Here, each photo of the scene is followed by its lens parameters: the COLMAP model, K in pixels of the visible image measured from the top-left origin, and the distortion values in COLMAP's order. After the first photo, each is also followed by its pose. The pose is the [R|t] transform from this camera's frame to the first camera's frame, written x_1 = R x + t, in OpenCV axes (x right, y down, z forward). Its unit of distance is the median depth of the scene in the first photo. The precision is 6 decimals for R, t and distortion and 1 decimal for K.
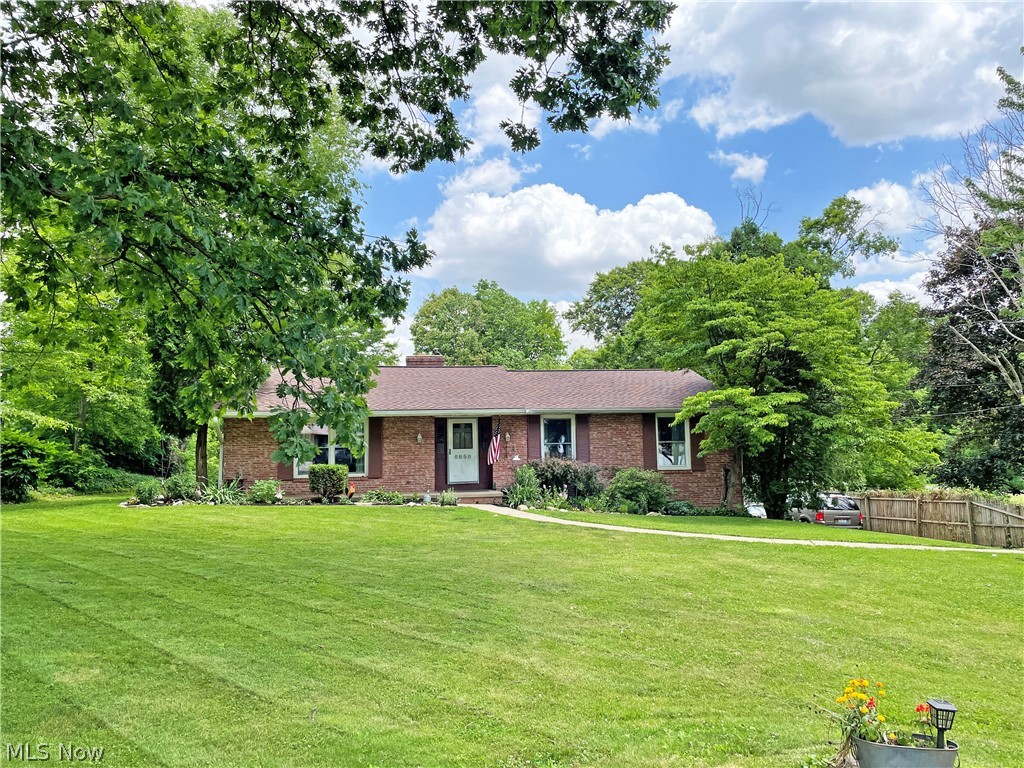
lens RADIAL K [[749.1, 0, 512.0], [0, 749.1, 384.0], [0, 0, 1]] dist [0.088021, -0.004658]
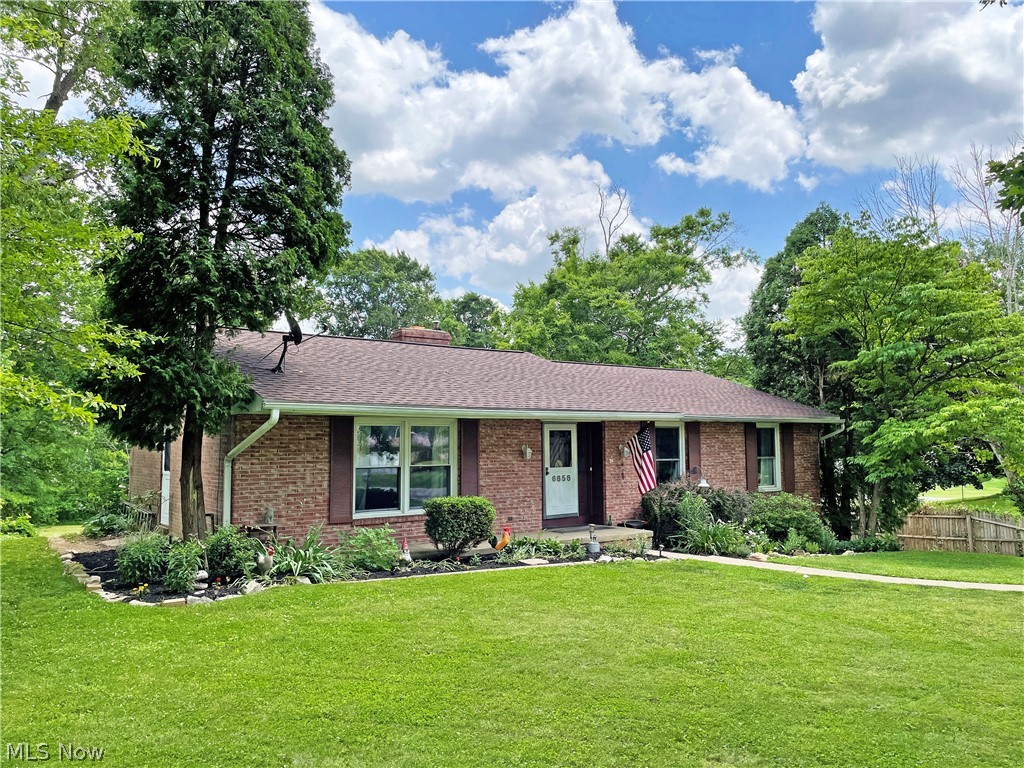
lens RADIAL K [[749.1, 0, 512.0], [0, 749.1, 384.0], [0, 0, 1]] dist [0.088021, -0.004658]
pose [[0.869385, 0.050331, 0.491565, -0.454153], [-0.050648, 0.998636, -0.012673, 0.020420], [-0.491532, -0.013879, 0.870749, 0.415107]]
